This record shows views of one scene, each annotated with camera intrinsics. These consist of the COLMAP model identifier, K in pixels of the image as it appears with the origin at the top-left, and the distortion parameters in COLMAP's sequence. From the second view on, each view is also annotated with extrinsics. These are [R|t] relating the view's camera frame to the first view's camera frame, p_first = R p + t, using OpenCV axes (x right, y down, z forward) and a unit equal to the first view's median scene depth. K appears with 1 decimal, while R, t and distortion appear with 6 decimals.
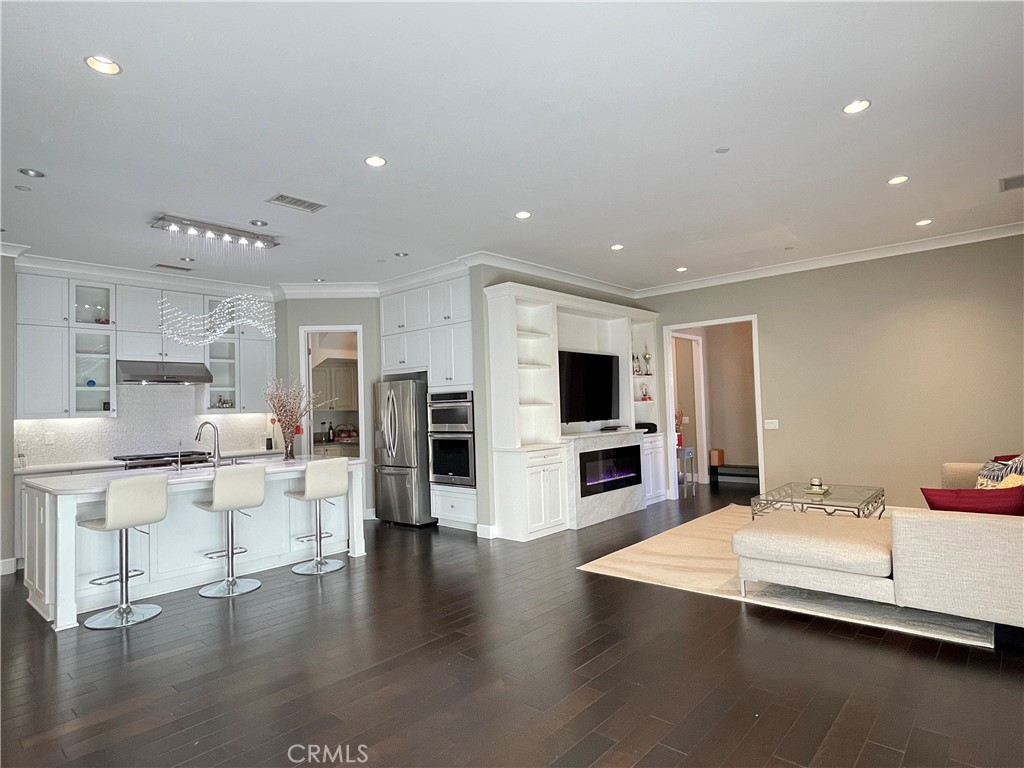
lens RADIAL K [[577.4, 0, 508.9], [0, 577.4, 387.0], [0, 0, 1]] dist [-0.002943, 0.000193]
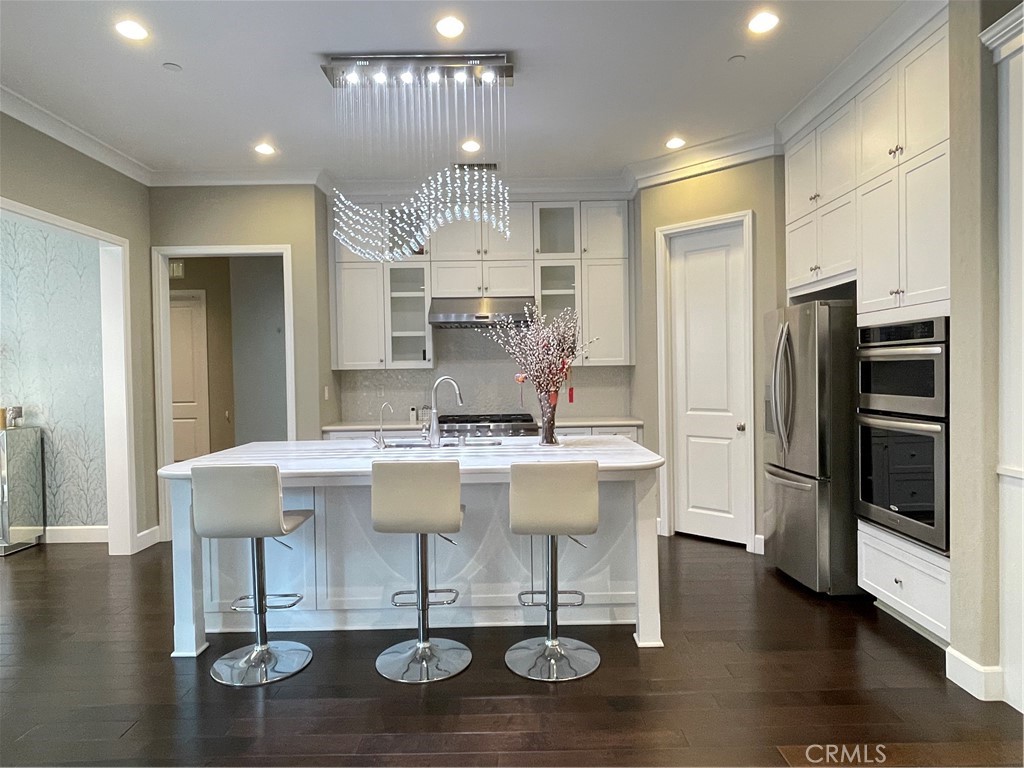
lens RADIAL K [[631.7, 0, 520.8], [0, 631.7, 384.5], [0, 0, 1]] dist [-0.003123, -0.002596]
pose [[0.678635, 0.033916, -0.733693, 0.058191], [0.021474, 0.997590, 0.065977, 0.018559], [0.734162, -0.060529, 0.676271, 0.482491]]
